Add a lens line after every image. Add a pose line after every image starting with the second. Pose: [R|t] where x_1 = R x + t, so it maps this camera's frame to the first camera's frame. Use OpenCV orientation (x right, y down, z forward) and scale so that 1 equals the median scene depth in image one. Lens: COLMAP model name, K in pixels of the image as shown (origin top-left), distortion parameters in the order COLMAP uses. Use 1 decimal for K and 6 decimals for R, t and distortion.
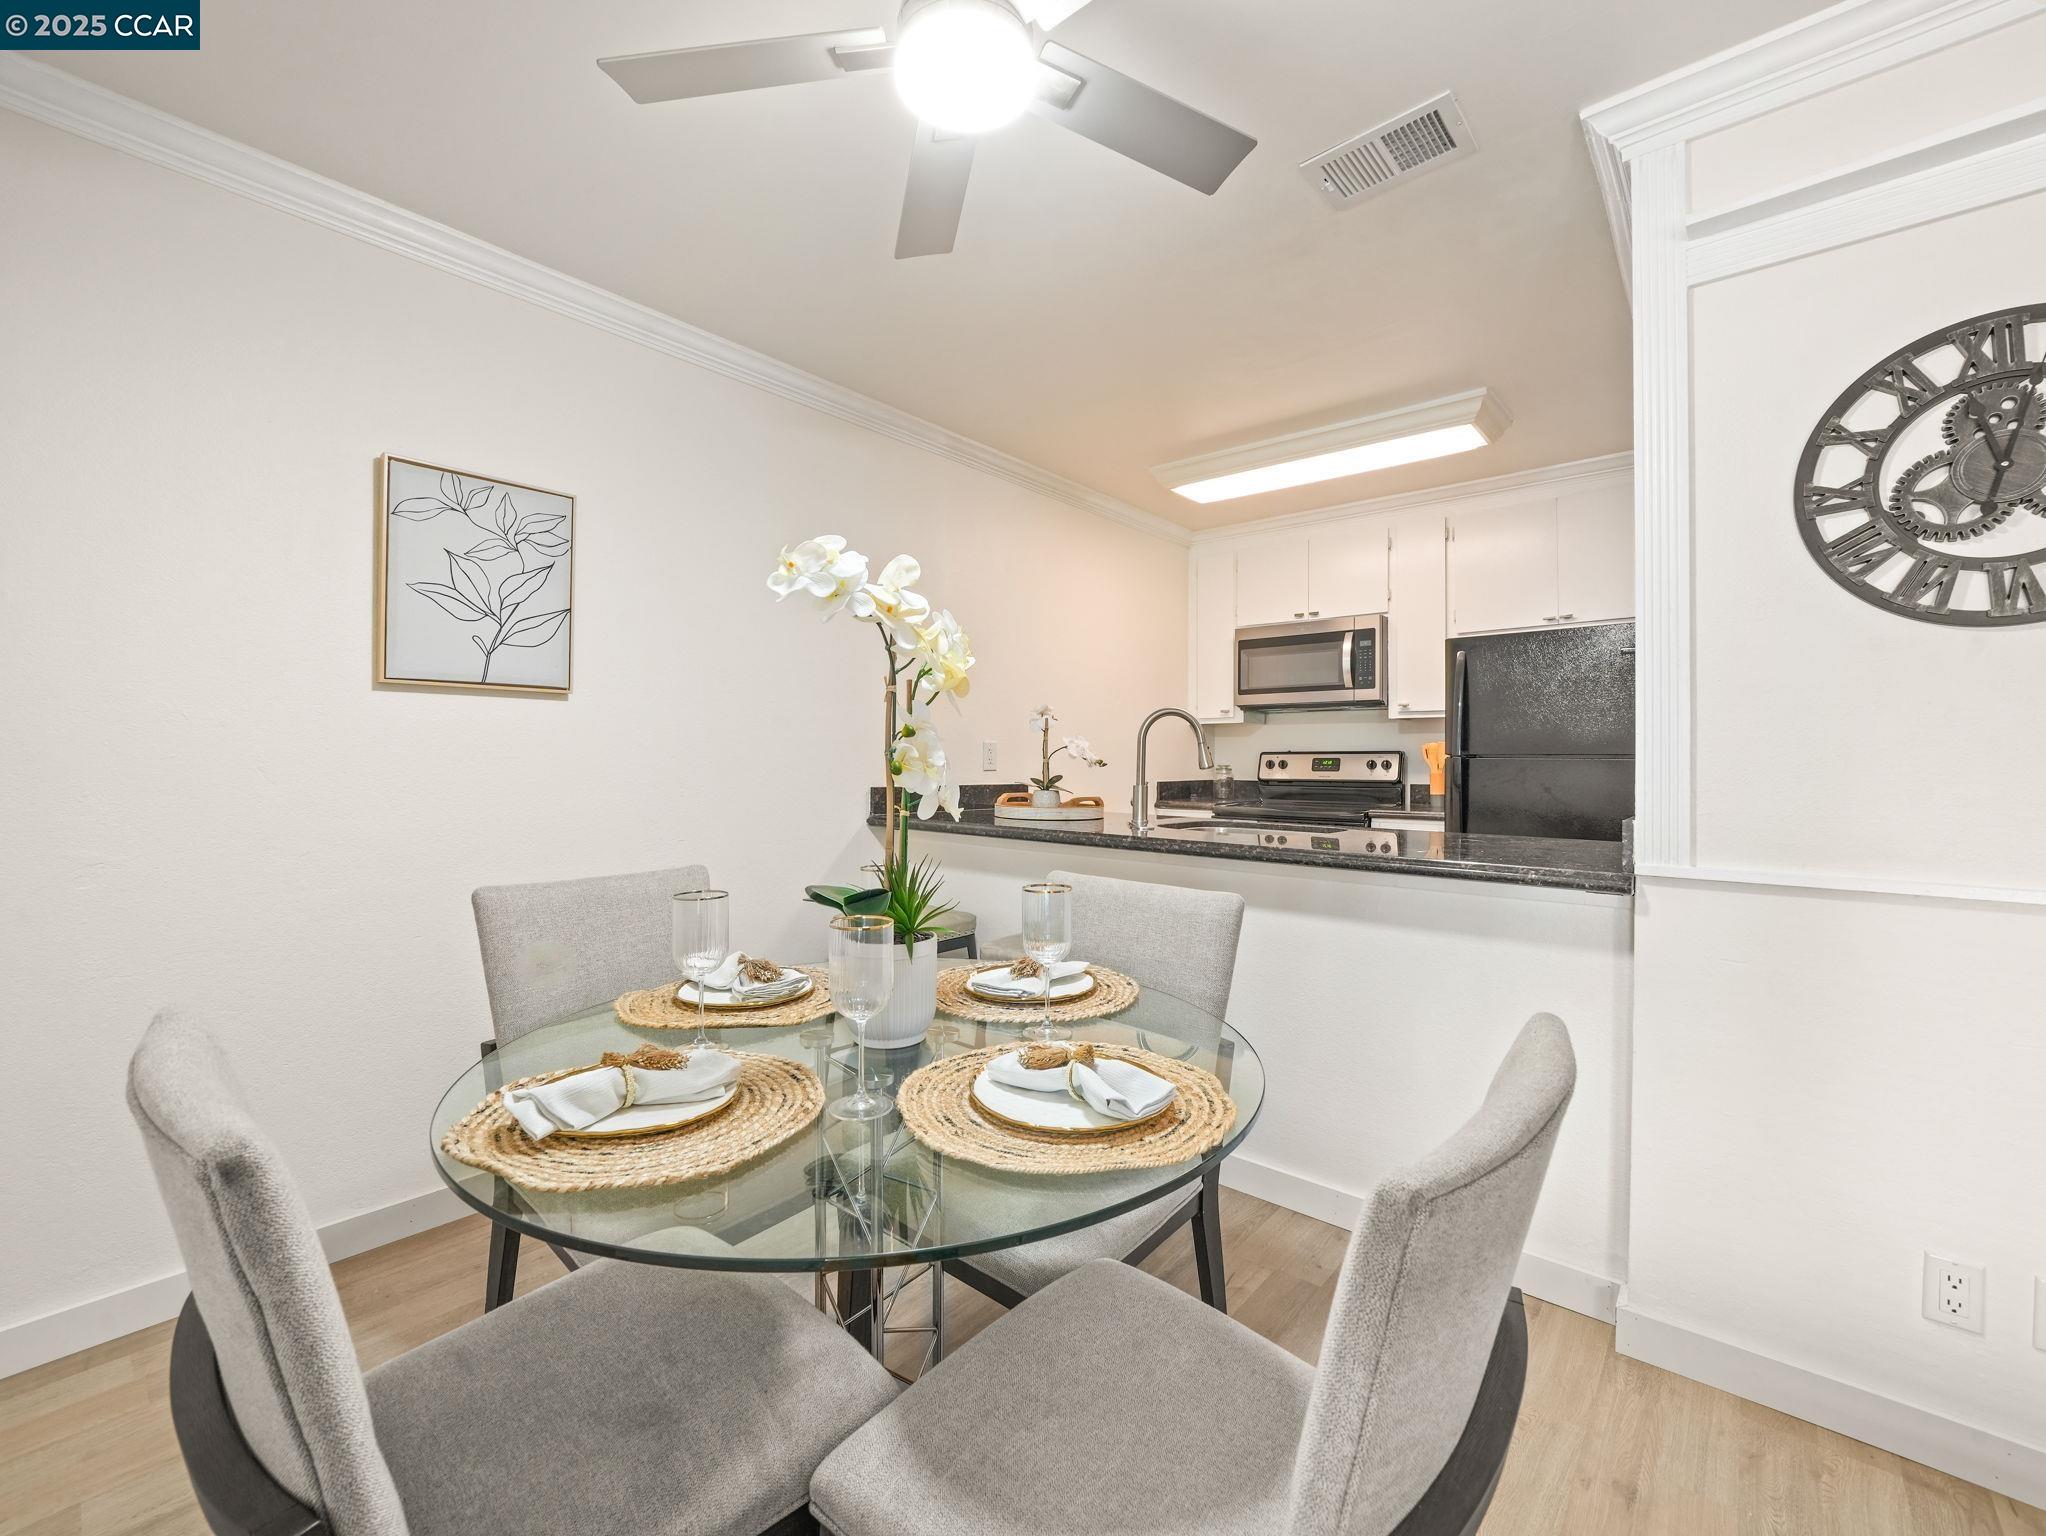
lens RADIAL K [[845.0, 0, 1026.6], [0, 845.0, 757.6], [0, 0, 1]] dist [-0.015301, 0.000564]
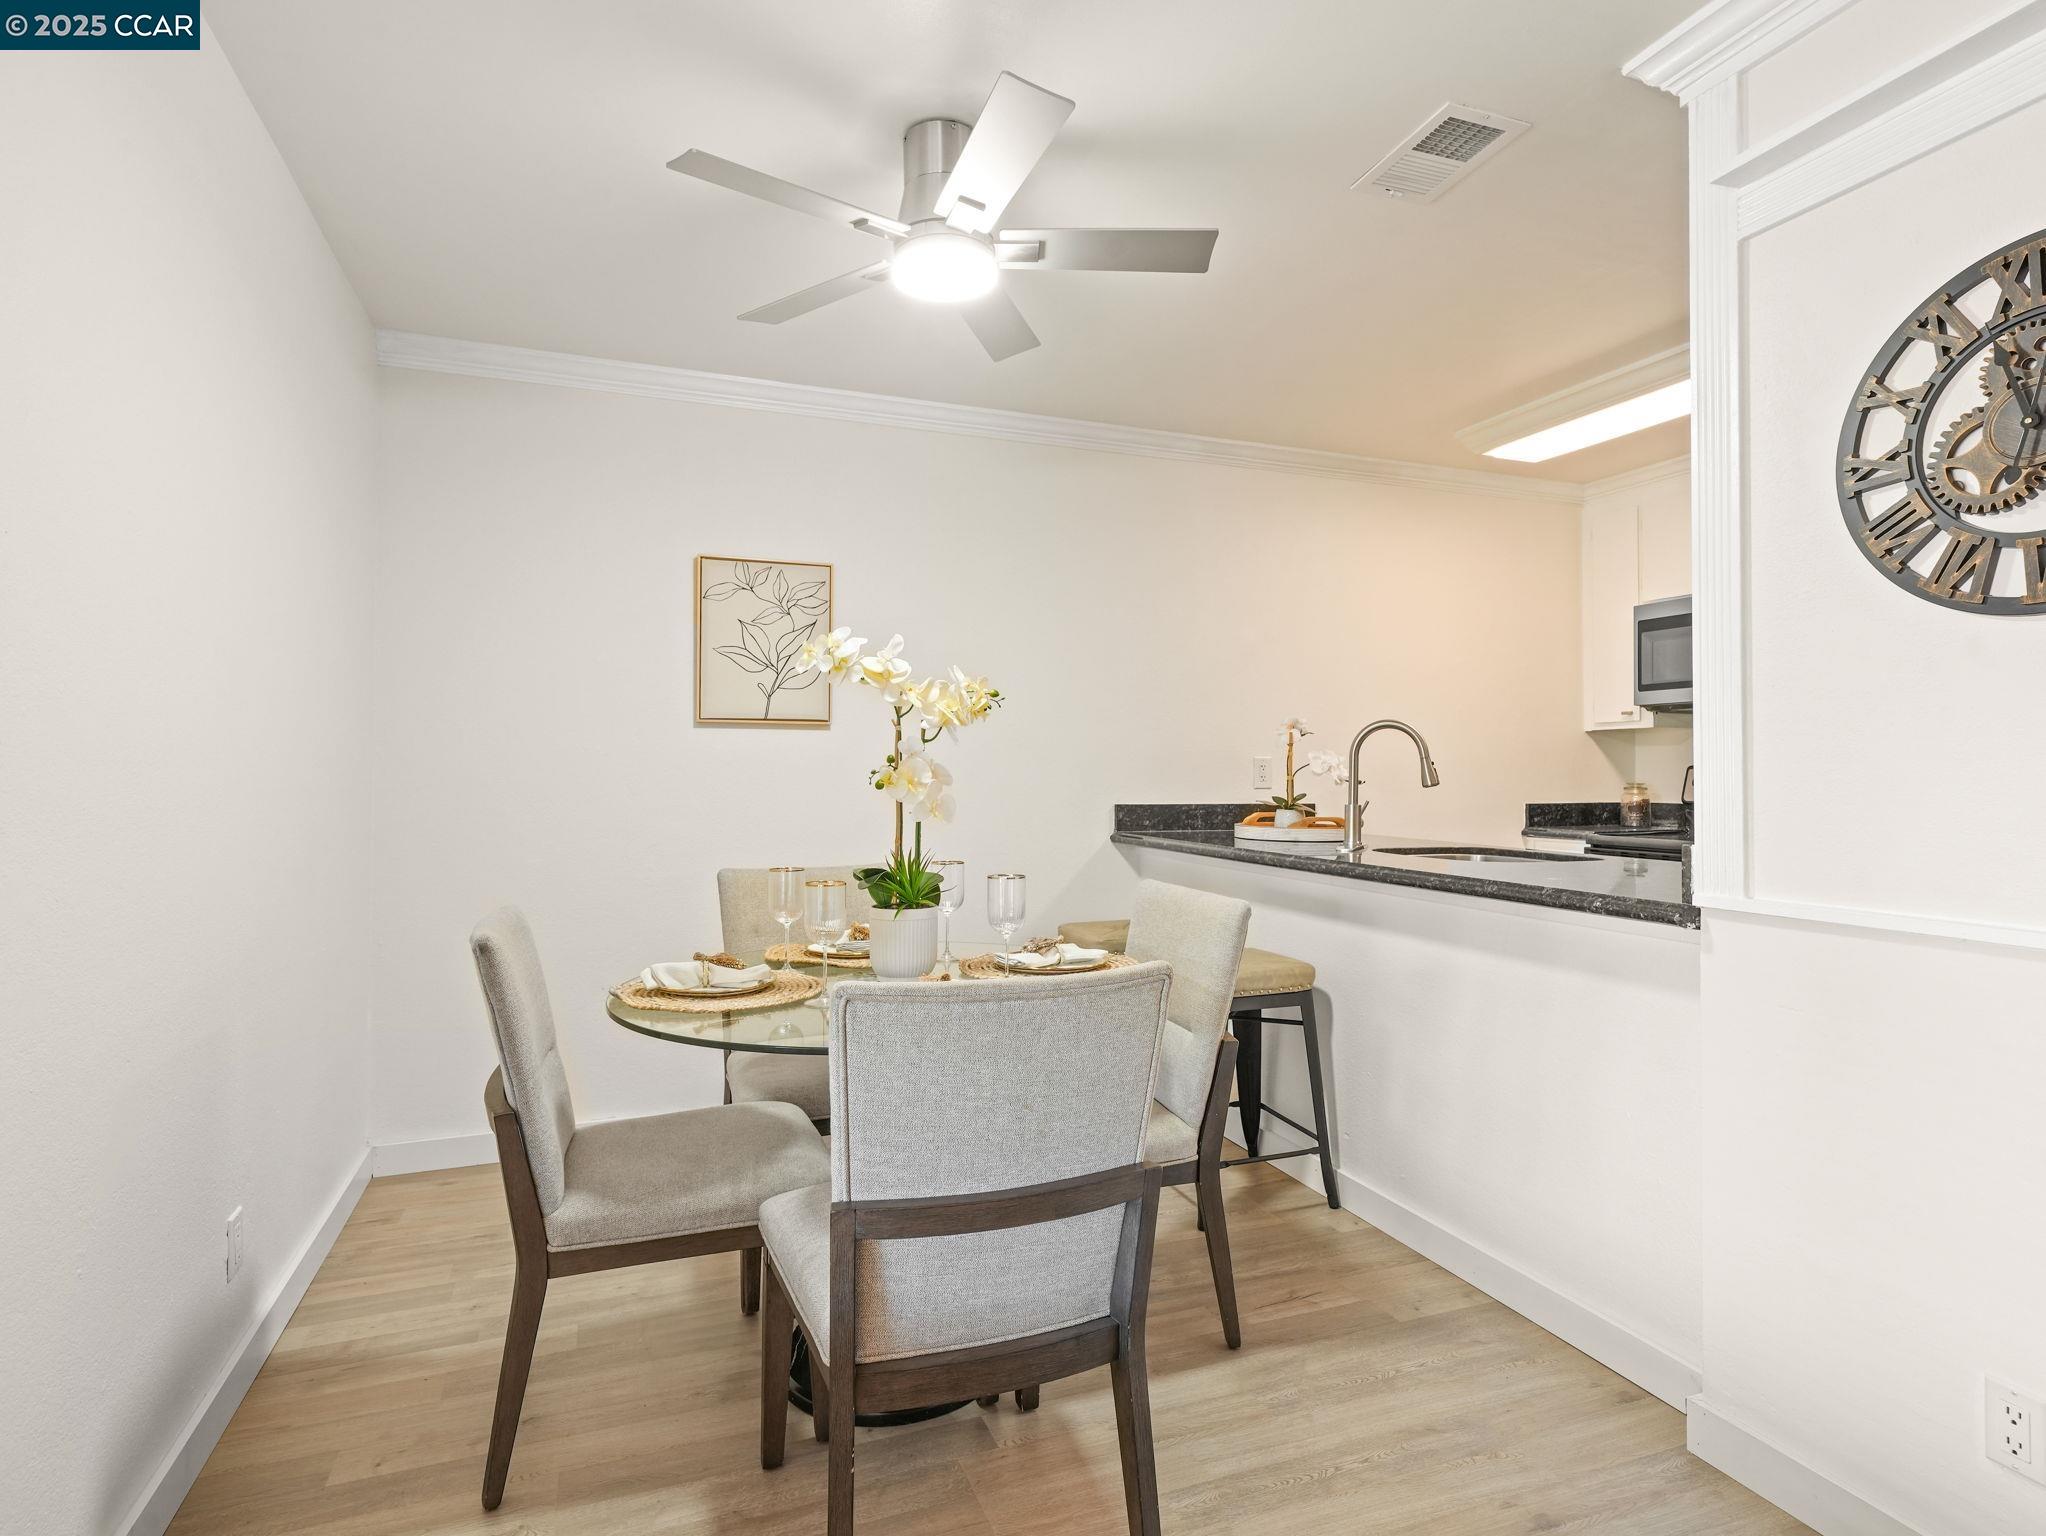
lens RADIAL K [[1057.0, 0, 1028.9], [0, 1057.0, 755.6], [0, 0, 1]] dist [0.012159, -0.001775]
pose [[0.883277, -0.011785, -0.468704, 0.445889], [0.003618, 0.999826, -0.018322, -0.001259], [0.468838, 0.014487, 0.883165, -0.233889]]
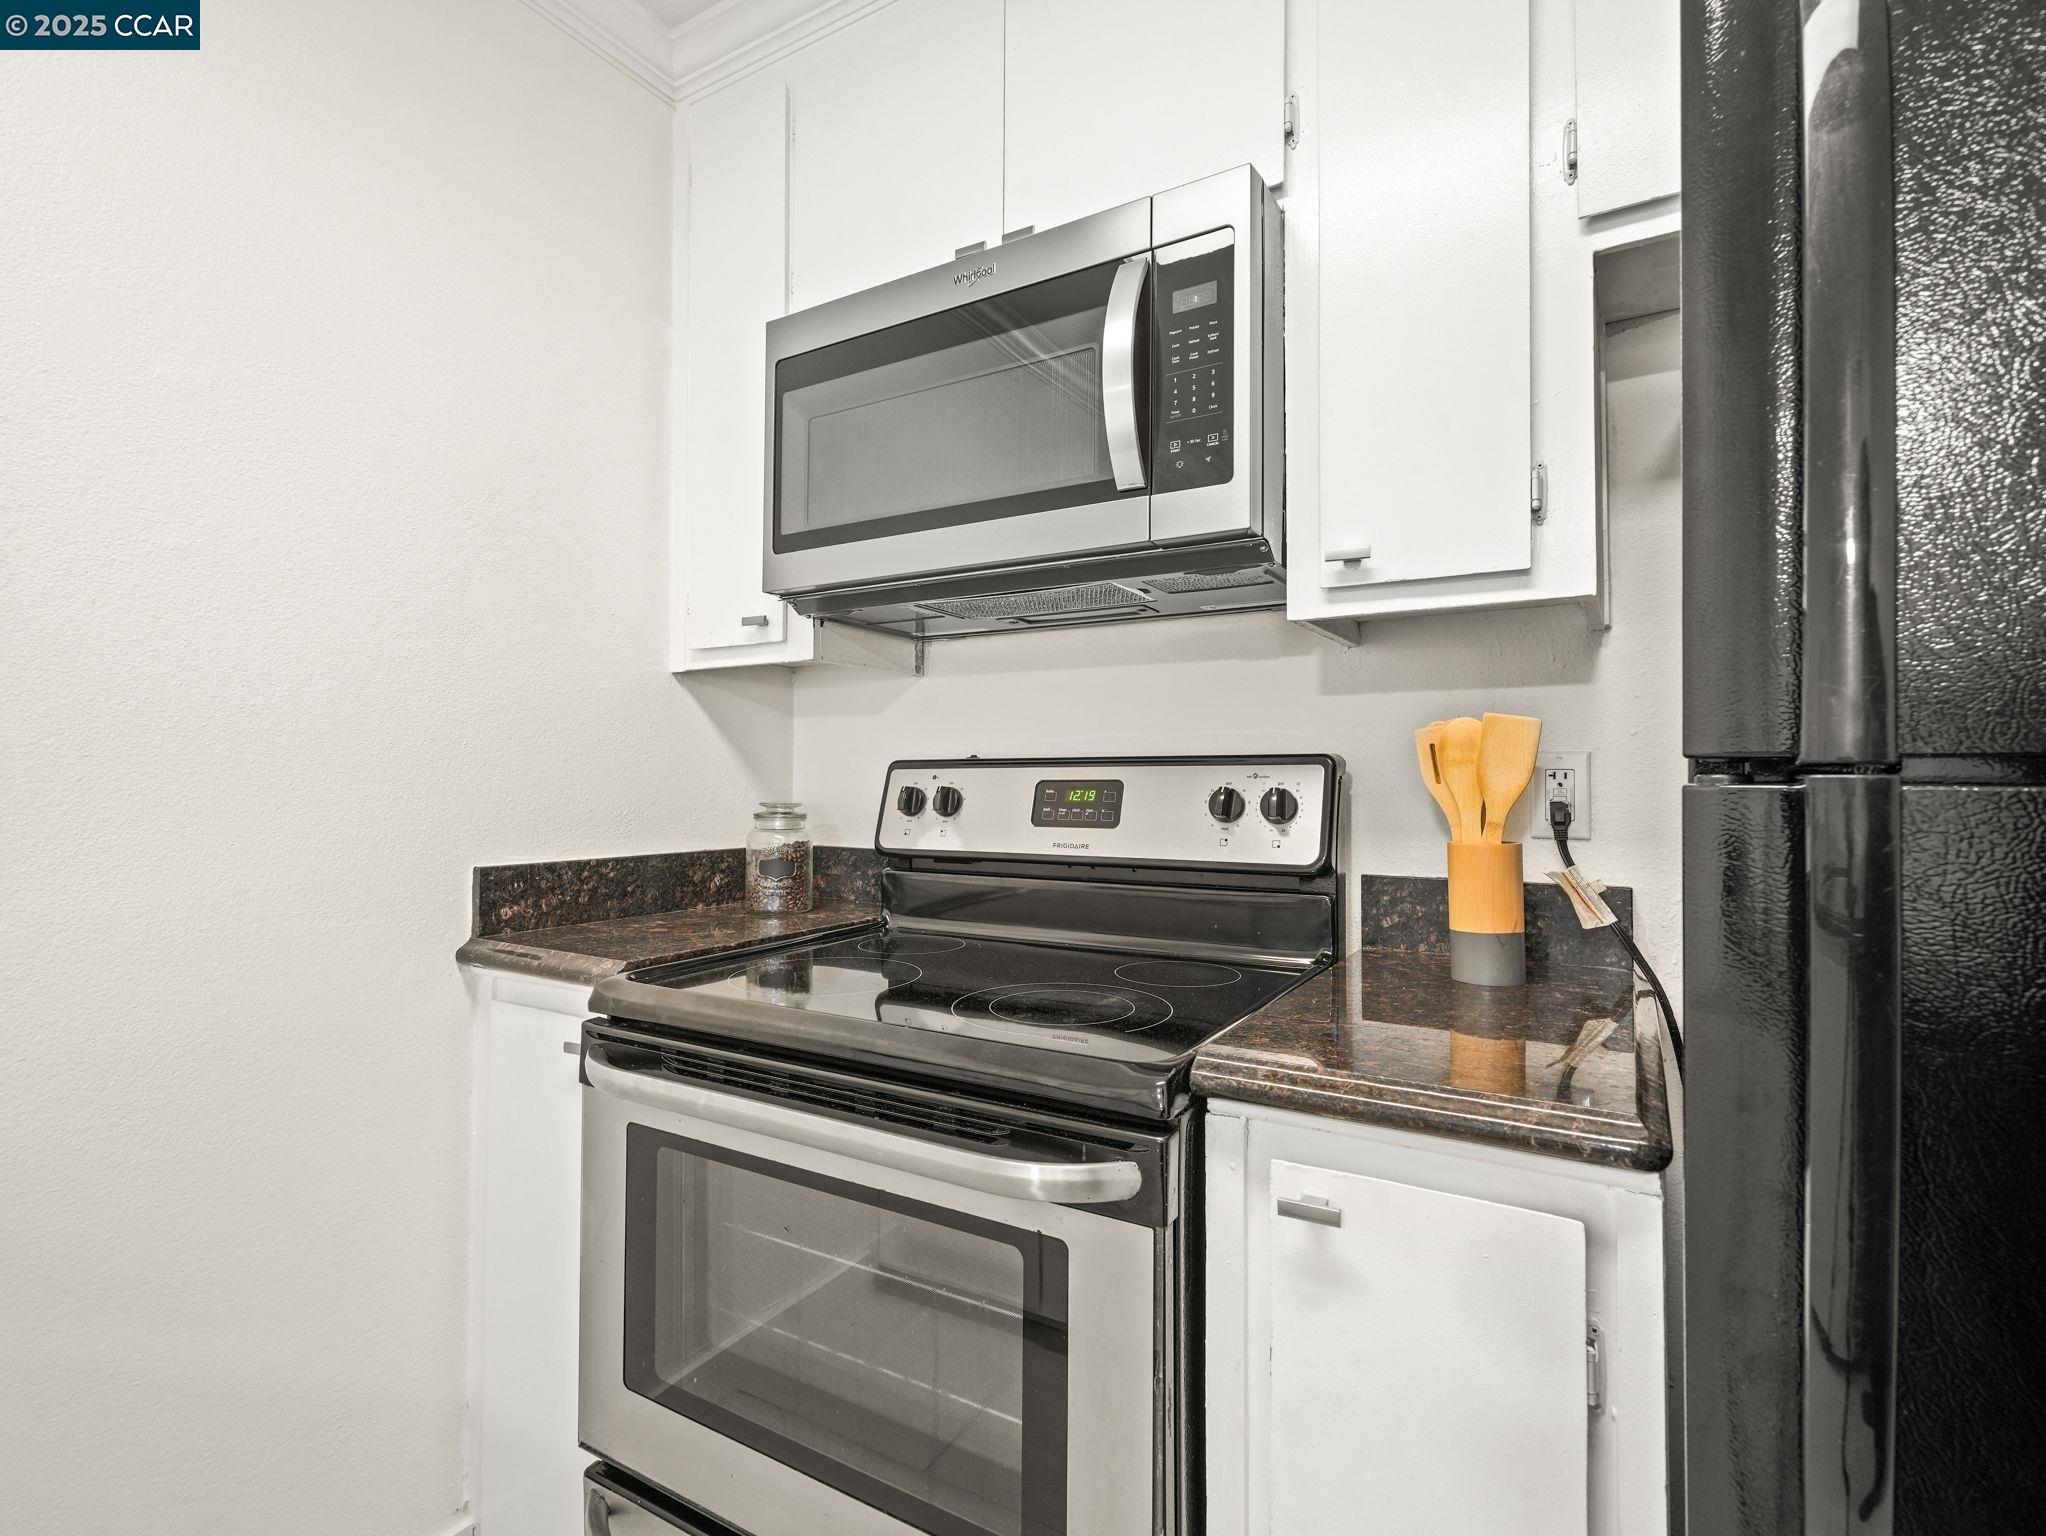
lens RADIAL K [[1057.0, 0, 1021.3], [0, 1057.0, 751.3], [0, 0, 1]] dist [0.012159, -0.001775]
pose [[0.985762, 0.003839, 0.168106, 0.572672], [0.000283, 0.999700, -0.024488, -0.001026], [-0.168149, 0.024187, 0.985465, 1.348226]]
